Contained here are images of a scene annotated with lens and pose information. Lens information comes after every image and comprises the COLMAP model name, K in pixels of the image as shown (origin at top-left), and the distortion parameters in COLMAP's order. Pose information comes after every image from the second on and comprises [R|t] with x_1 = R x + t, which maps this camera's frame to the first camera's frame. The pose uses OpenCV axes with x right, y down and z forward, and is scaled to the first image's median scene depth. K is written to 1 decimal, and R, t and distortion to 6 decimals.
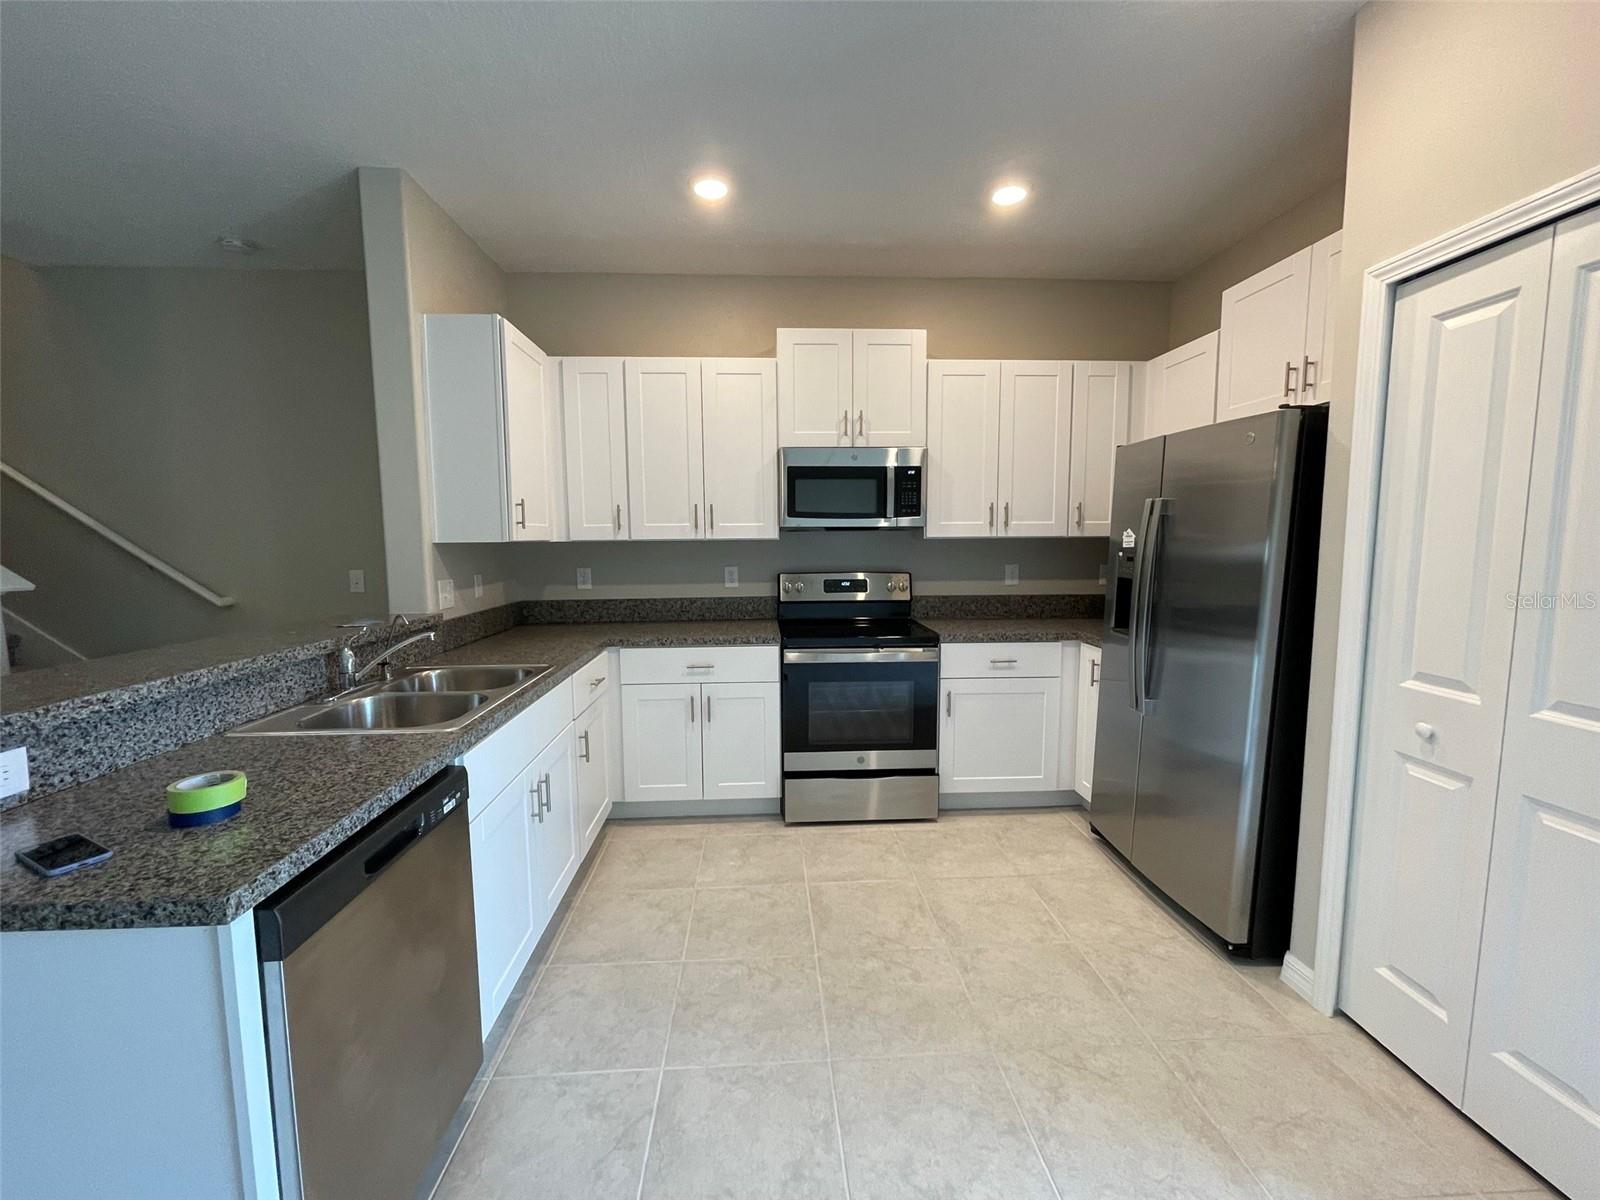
lens RADIAL K [[645.1, 0, 800.0], [0, 645.1, 600.0], [0, 0, 1]] dist [-0.001308, -0.000039]
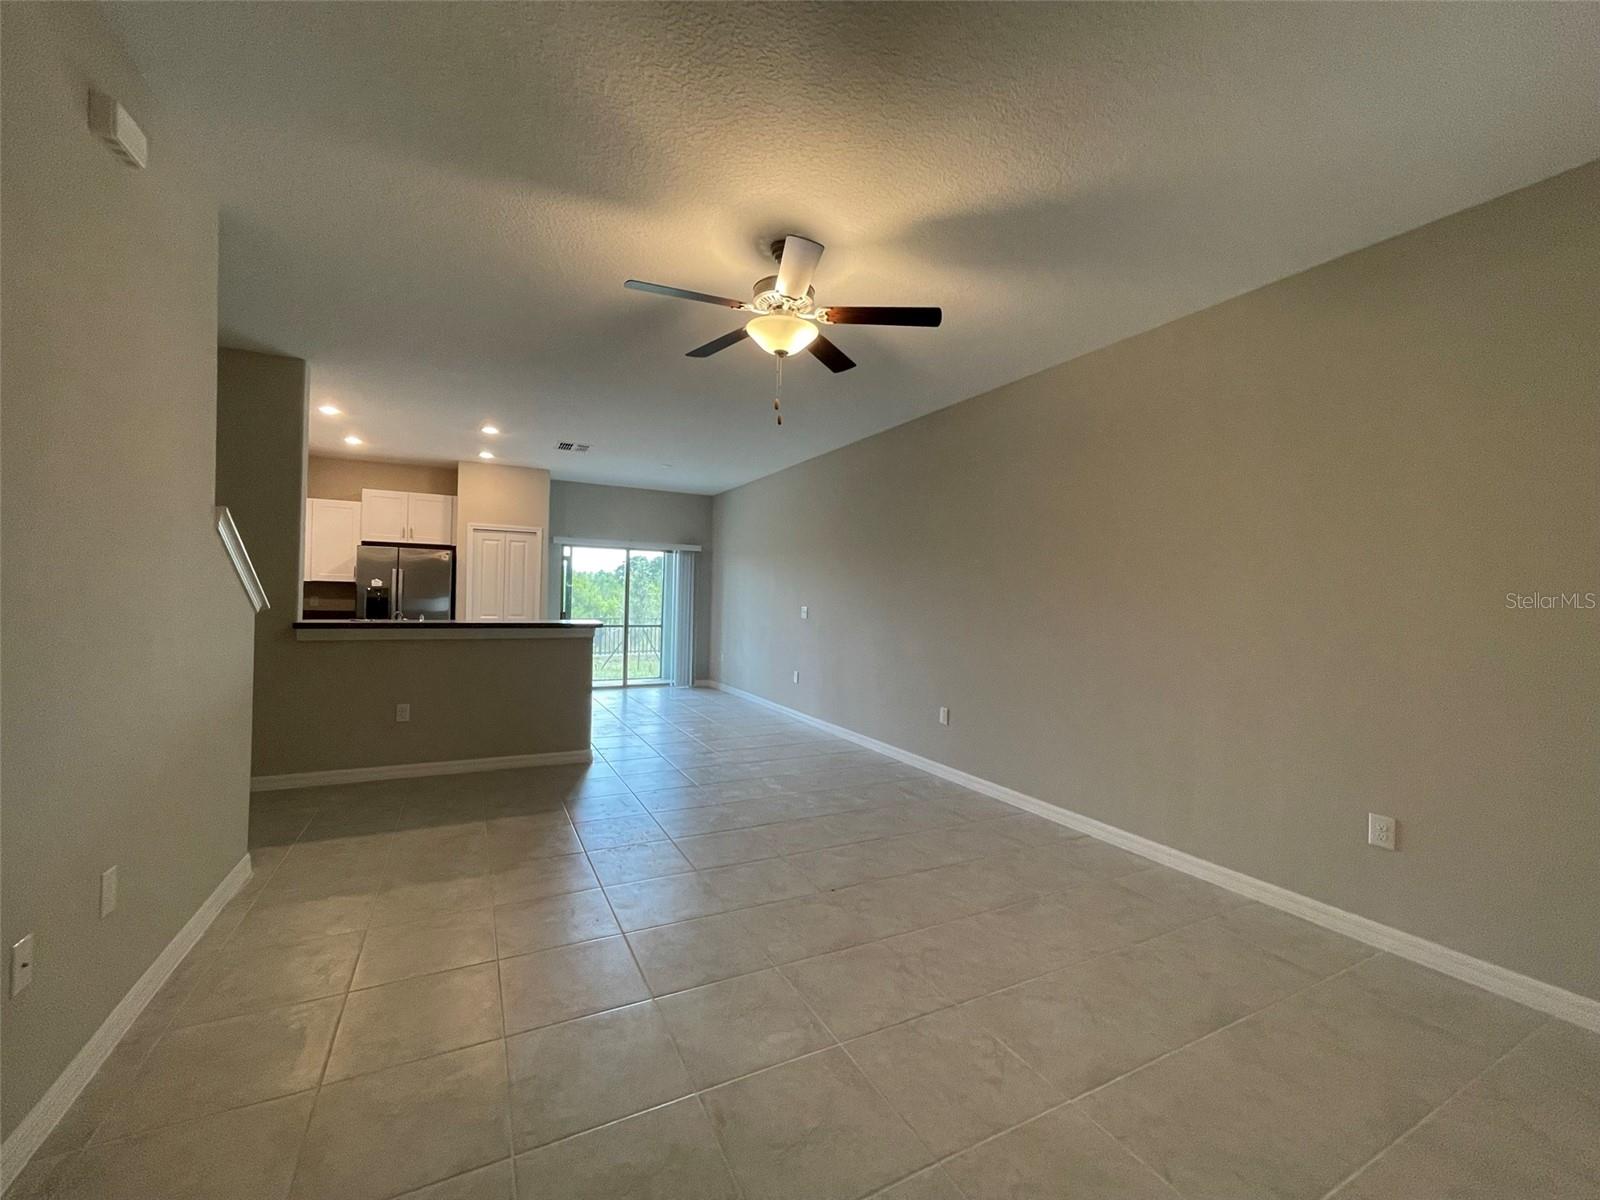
lens RADIAL K [[648.8, 0, 790.0], [0, 648.8, 590.6], [0, 0, 1]] dist [-0.001956, -0.000455]
pose [[-0.402120, 0.004876, 0.915574, -2.230243], [0.067728, 0.997405, 0.024435, -0.011449], [-0.913078, 0.071836, -0.401407, 0.452744]]
